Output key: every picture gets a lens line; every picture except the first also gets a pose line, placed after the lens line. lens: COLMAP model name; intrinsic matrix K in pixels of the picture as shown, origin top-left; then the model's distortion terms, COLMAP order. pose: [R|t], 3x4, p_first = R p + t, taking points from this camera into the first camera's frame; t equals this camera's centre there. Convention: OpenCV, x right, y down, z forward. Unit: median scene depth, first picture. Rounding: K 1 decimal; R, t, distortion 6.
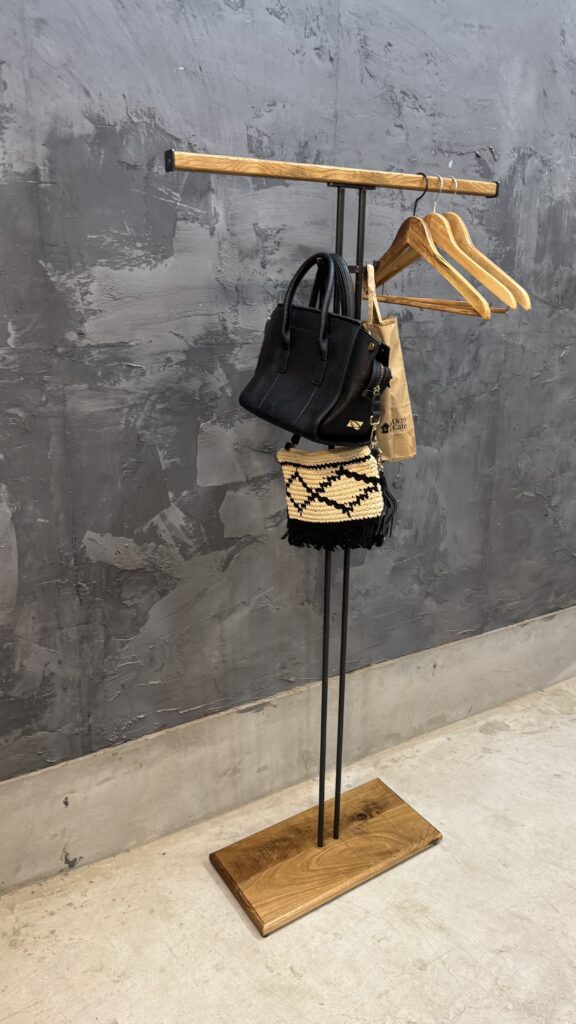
lens RADIAL K [[731.6, 0, 305.6], [0, 731.6, 514.6], [0, 0, 1]] dist [0.102567, -0.143152]
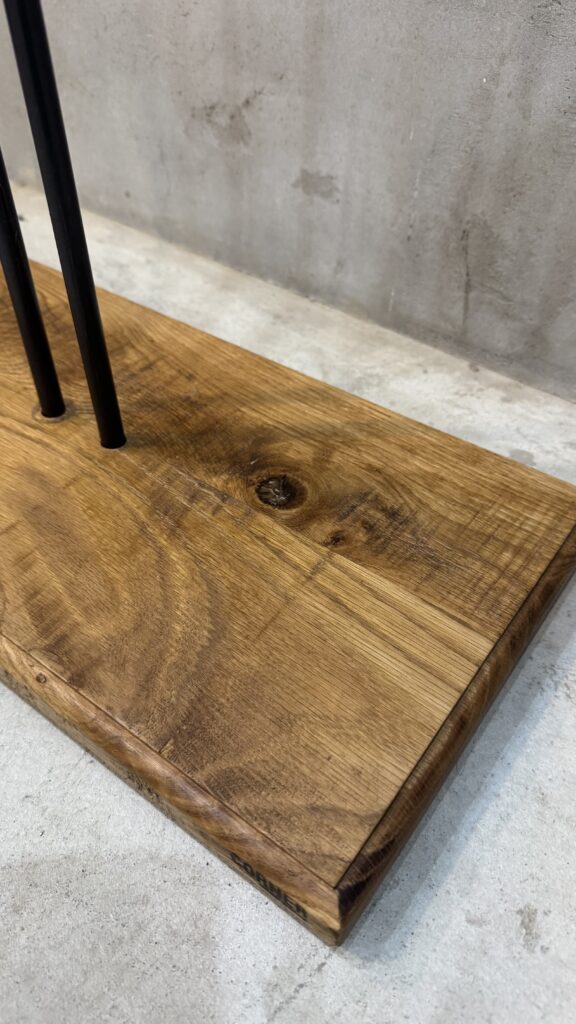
lens RADIAL K [[731.6, 0, 283.2], [0, 731.6, 516.3], [0, 0, 1]] dist [0.102567, -0.143152]
pose [[0.332067, 0.640498, -0.692455, 0.249926], [-0.292138, 0.767851, 0.570141, 0.345885], [0.896876, 0.012967, 0.442092, 1.053944]]
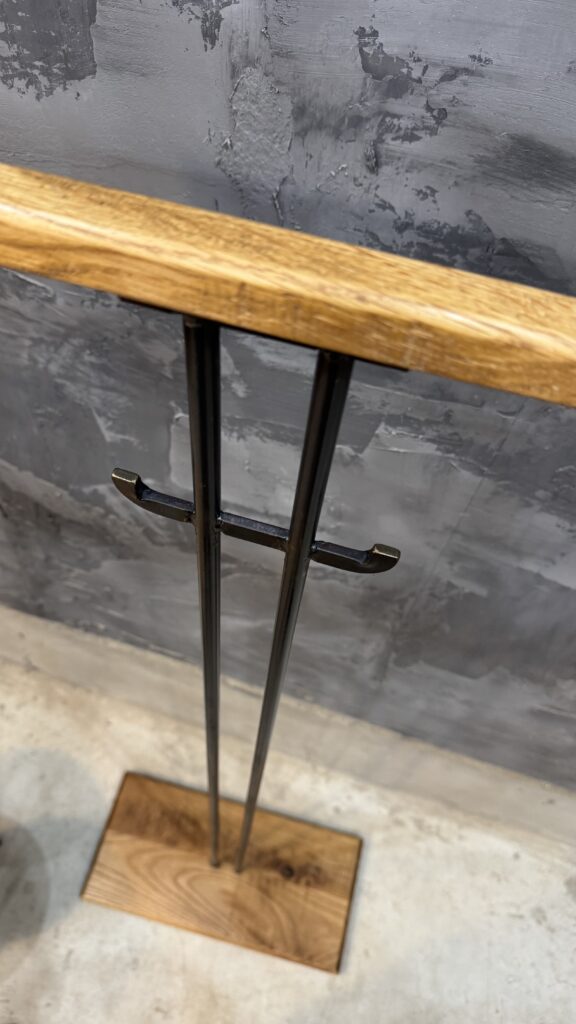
lens RADIAL K [[731.6, 0, 299.9], [0, 731.6, 503.4], [0, 0, 1]] dist [0.102567, -0.143152]
pose [[0.672999, 0.647043, -0.358339, 0.131329], [-0.305819, 0.684550, 0.661715, -0.439272], [0.673459, -0.335747, 0.658580, 0.716935]]
